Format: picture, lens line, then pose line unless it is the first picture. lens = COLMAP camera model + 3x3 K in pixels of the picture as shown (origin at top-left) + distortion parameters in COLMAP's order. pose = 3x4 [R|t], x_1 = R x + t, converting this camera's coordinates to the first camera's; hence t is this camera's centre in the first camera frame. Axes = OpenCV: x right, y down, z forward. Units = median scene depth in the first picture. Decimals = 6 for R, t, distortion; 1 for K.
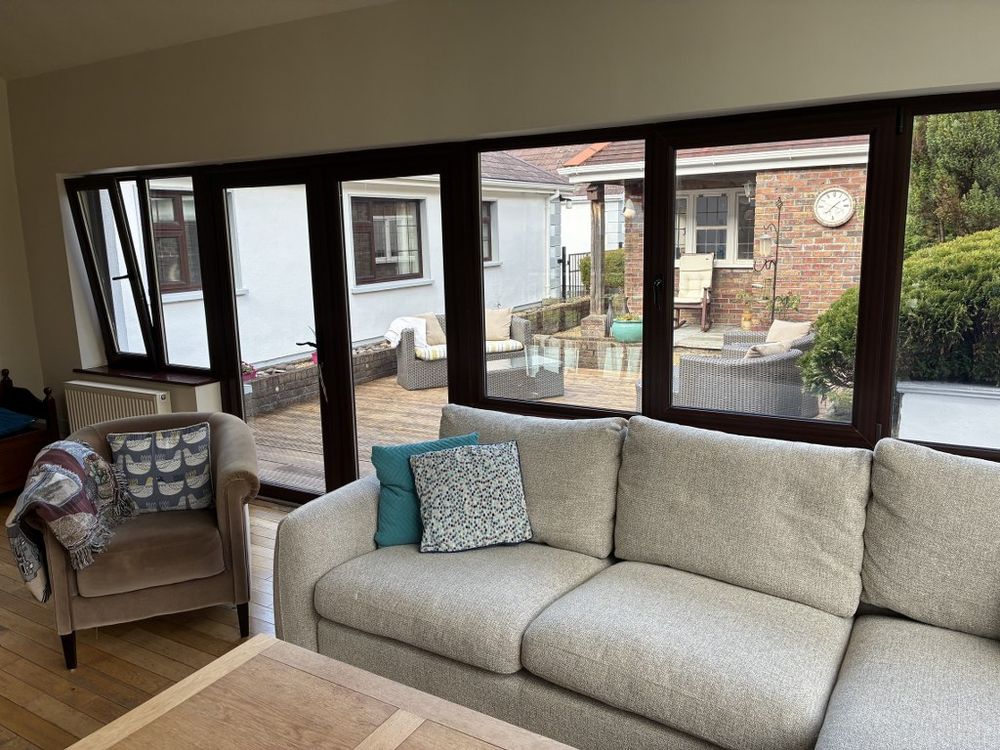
lens RADIAL K [[755.5, 0, 500.1], [0, 755.5, 373.7], [0, 0, 1]] dist [-0.001340, 0.005656]
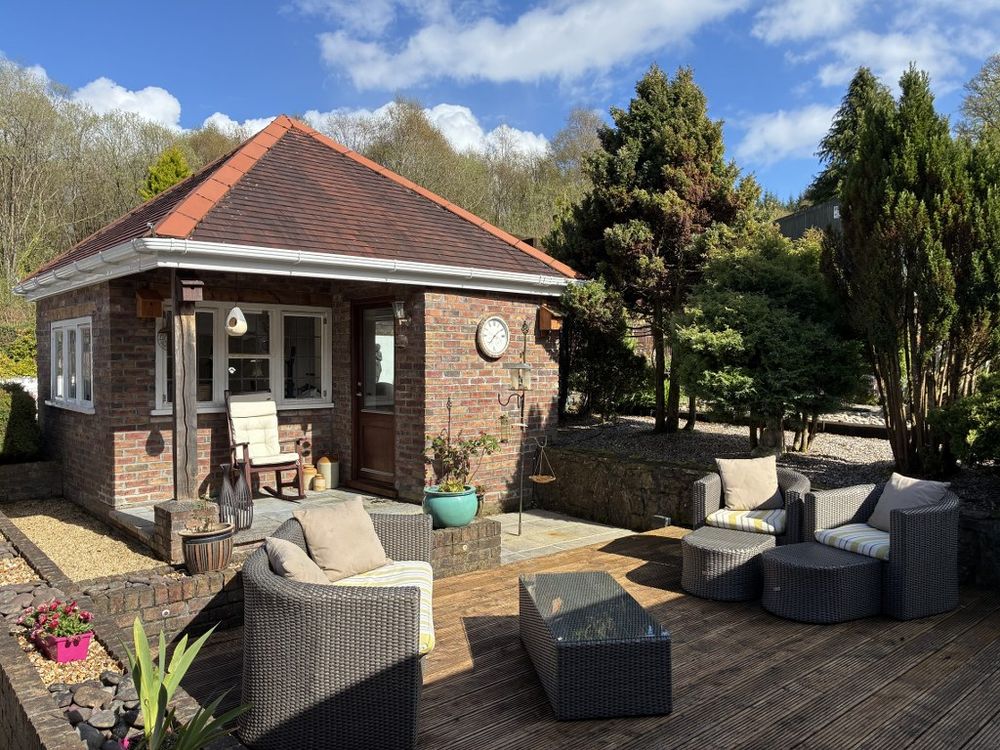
lens RADIAL K [[755.5, 0, 500.6], [0, 755.5, 372.0], [0, 0, 1]] dist [-0.001340, 0.005656]
pose [[0.292432, 0.016368, 0.956146, -0.417326], [0.169972, 0.983043, -0.068814, -0.111818], [-0.941059, 0.182642, 0.284691, 0.722971]]
